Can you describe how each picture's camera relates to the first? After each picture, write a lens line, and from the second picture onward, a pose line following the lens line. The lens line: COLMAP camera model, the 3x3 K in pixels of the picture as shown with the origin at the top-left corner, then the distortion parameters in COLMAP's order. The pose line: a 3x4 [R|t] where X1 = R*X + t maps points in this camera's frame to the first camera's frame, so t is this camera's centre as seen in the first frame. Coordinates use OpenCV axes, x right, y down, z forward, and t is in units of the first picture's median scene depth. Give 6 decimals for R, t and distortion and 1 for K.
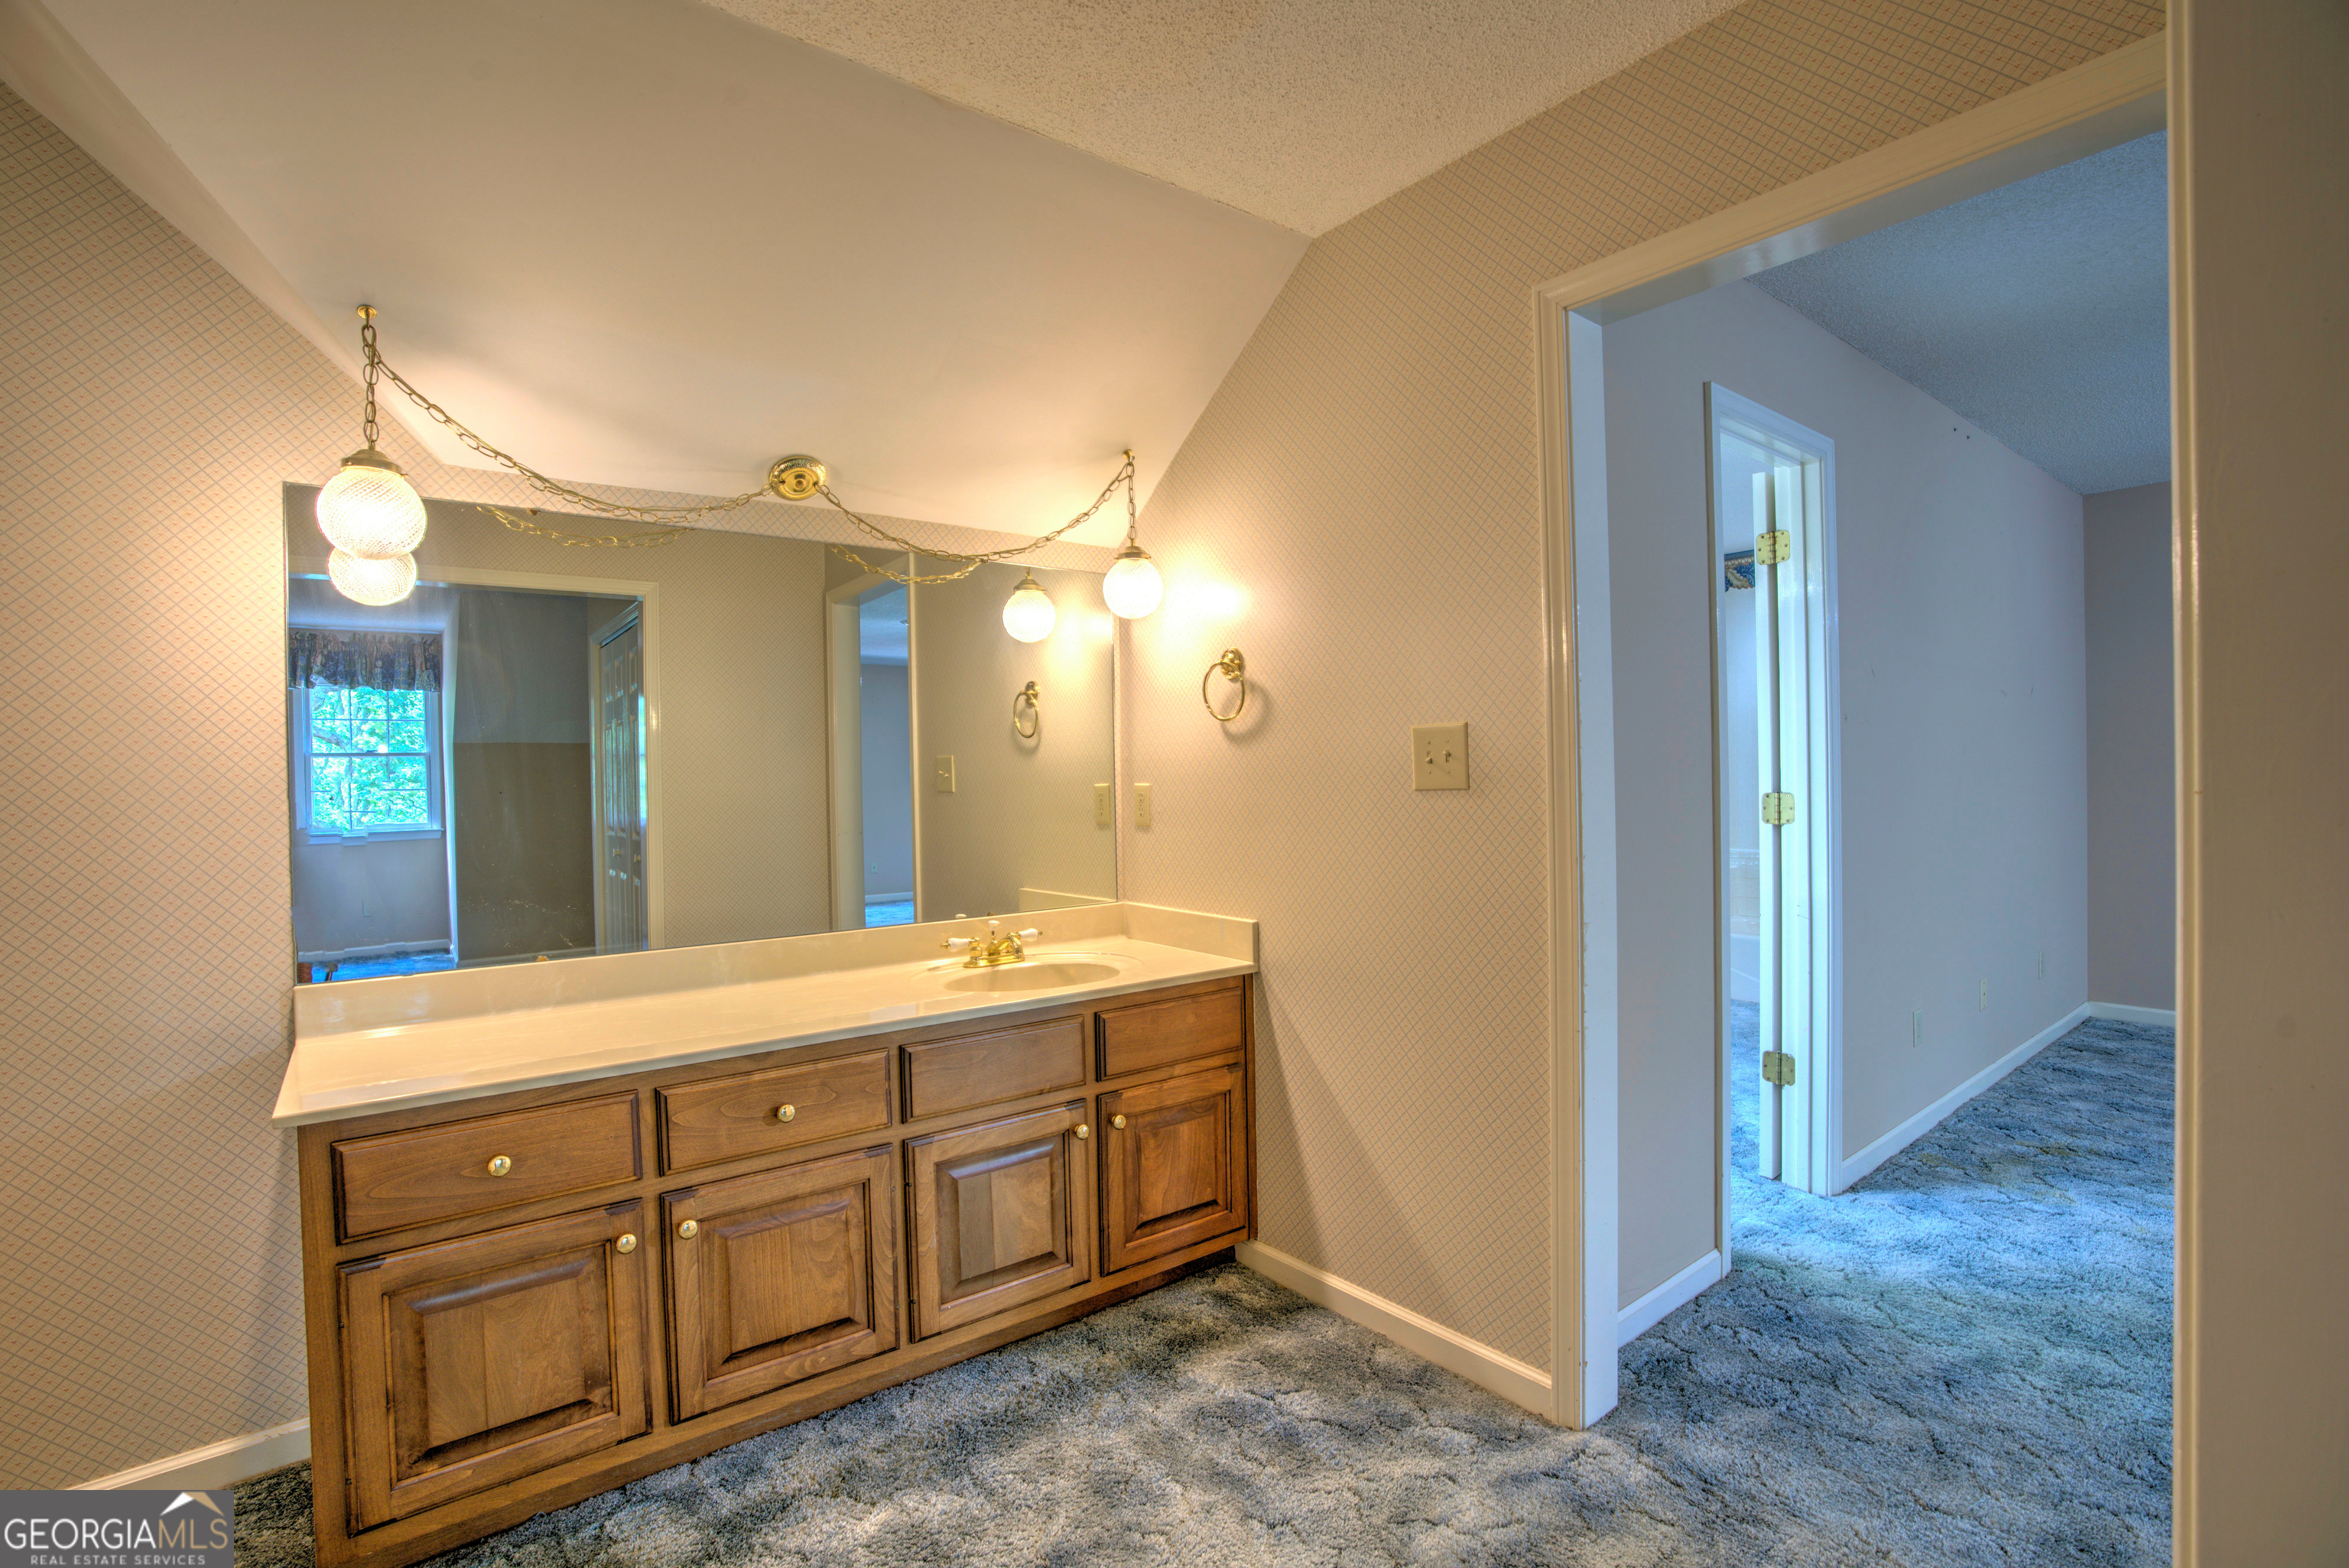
lens RADIAL K [[1086.0, 0, 1174.5], [0, 1086.0, 784.0], [0, 0, 1]] dist [-0.070193, 0.026119]
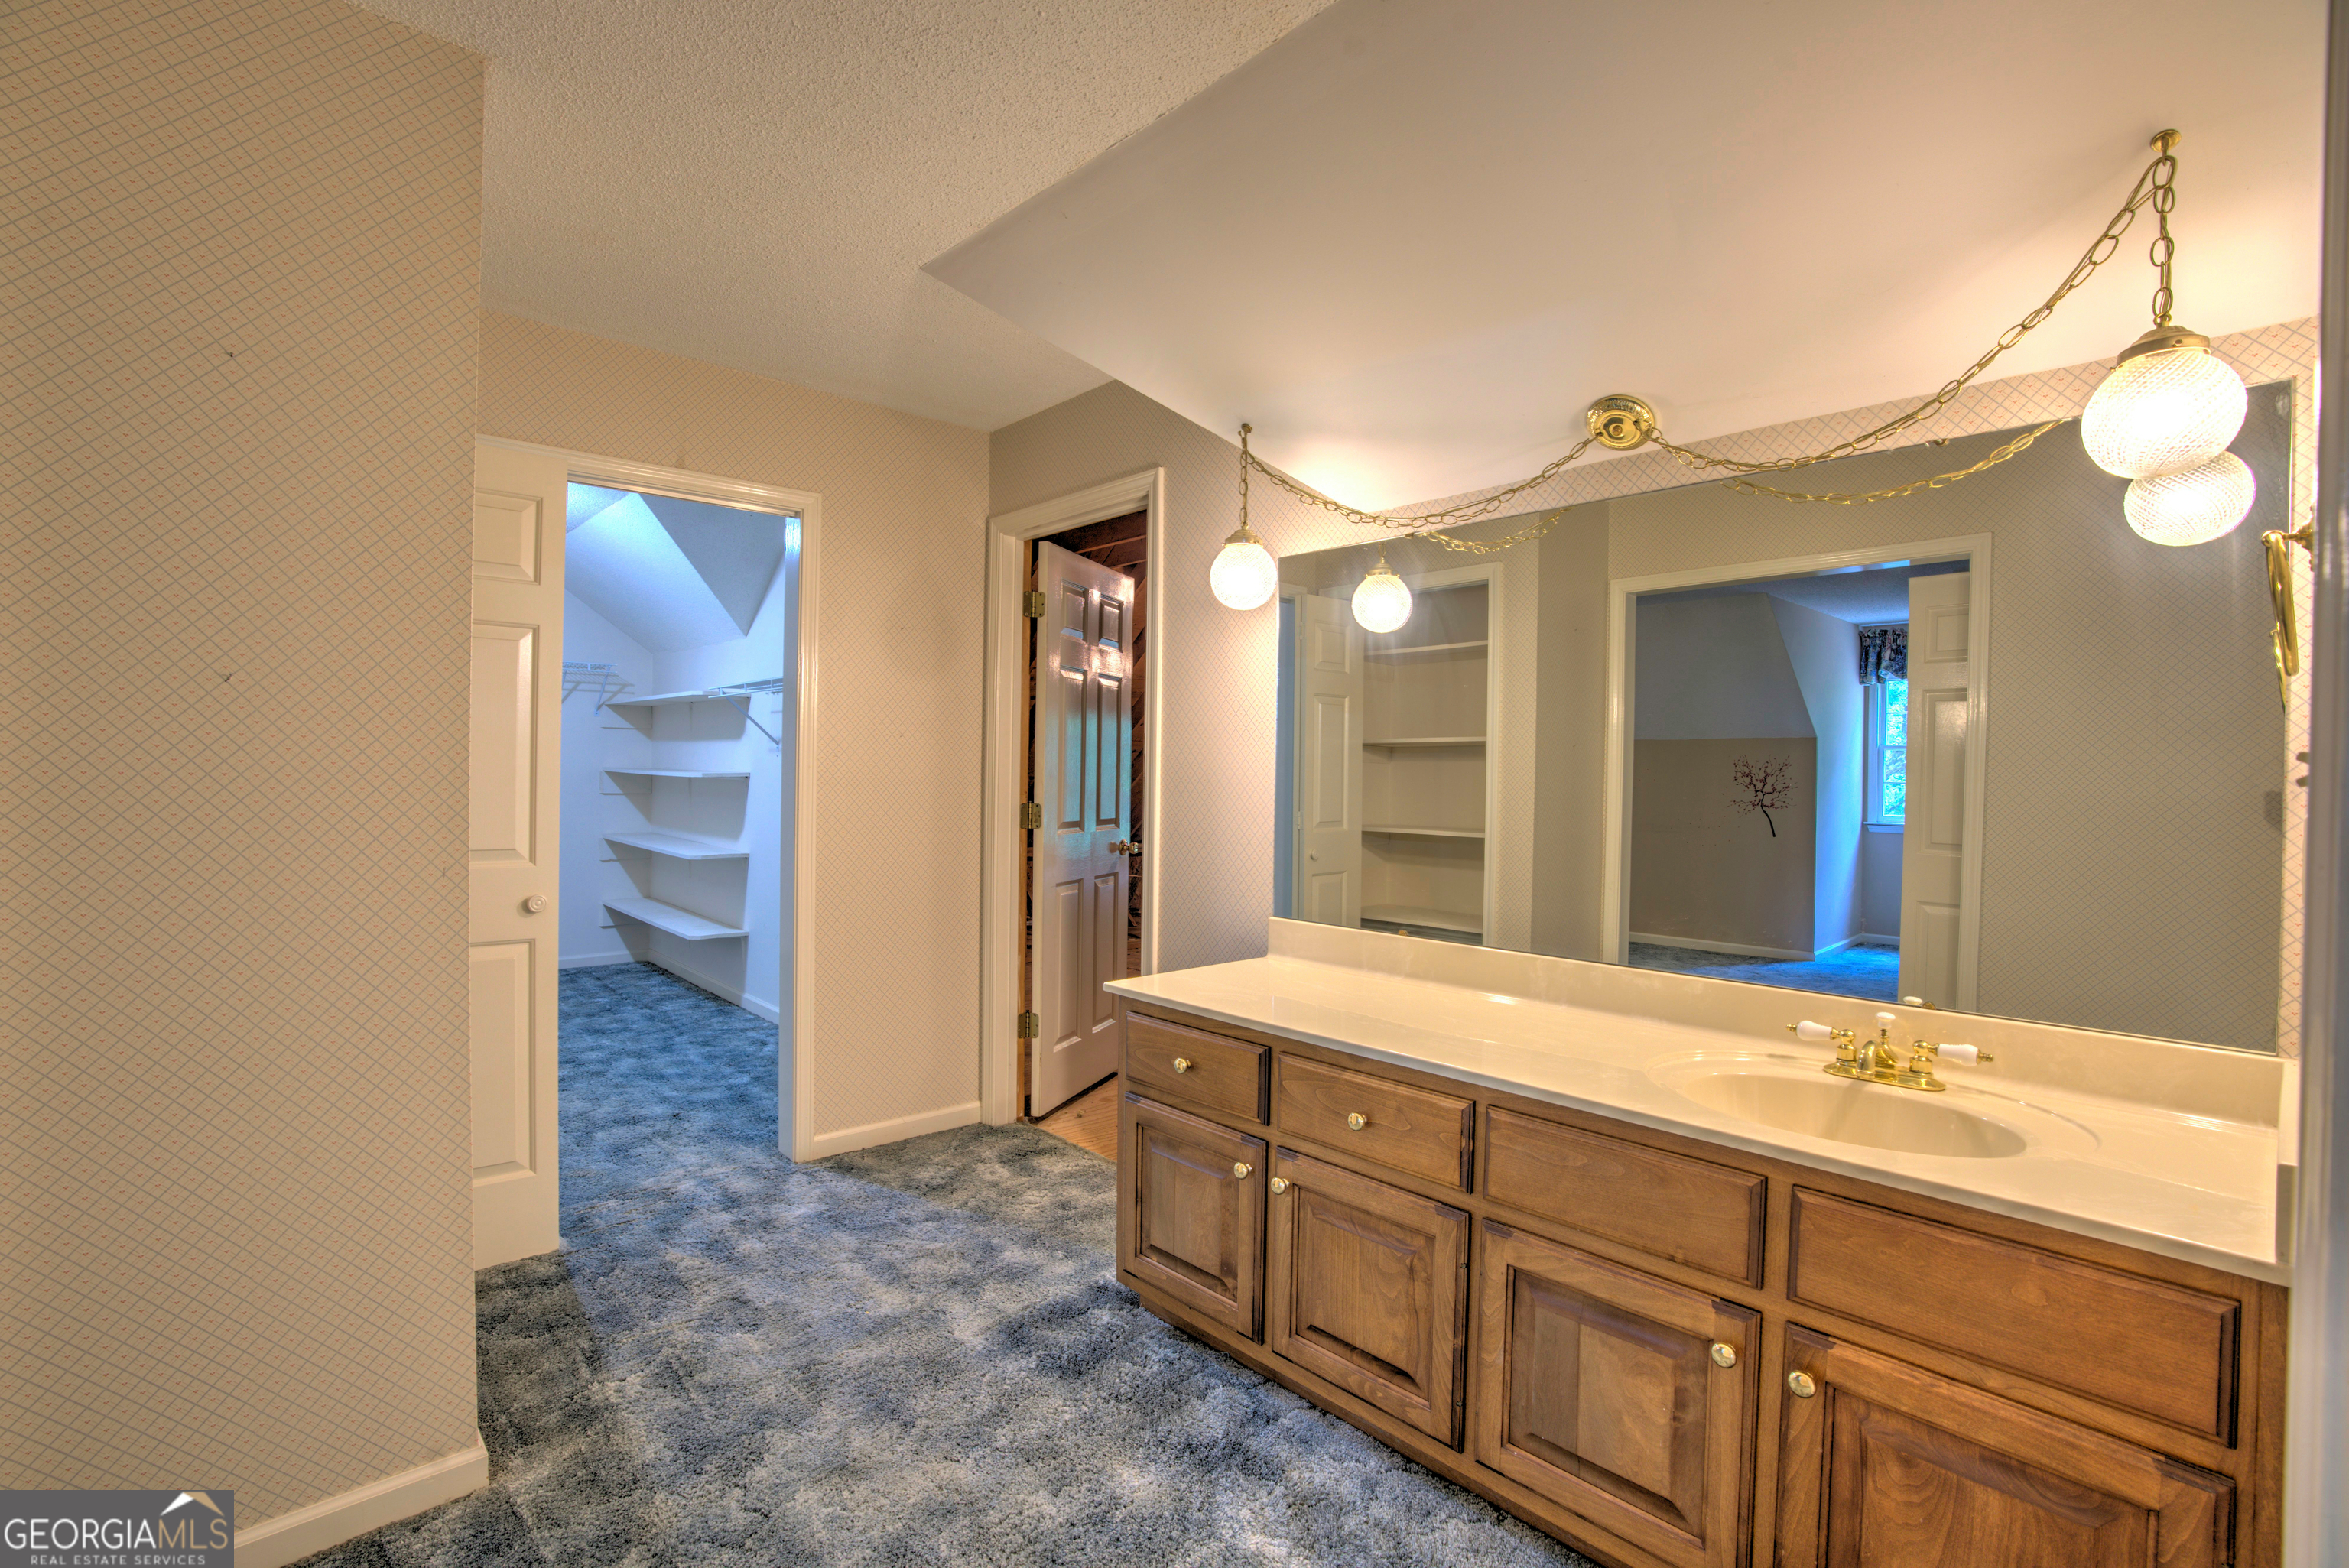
lens RADIAL K [[1086.0, 0, 1174.5], [0, 1086.0, 784.0], [0, 0, 1]] dist [-0.070193, 0.026119]
pose [[0.058937, 0.030015, -0.997810, 0.564264], [-0.020059, 0.999382, 0.028878, -0.023730], [0.998060, 0.018313, 0.059502, 0.724416]]
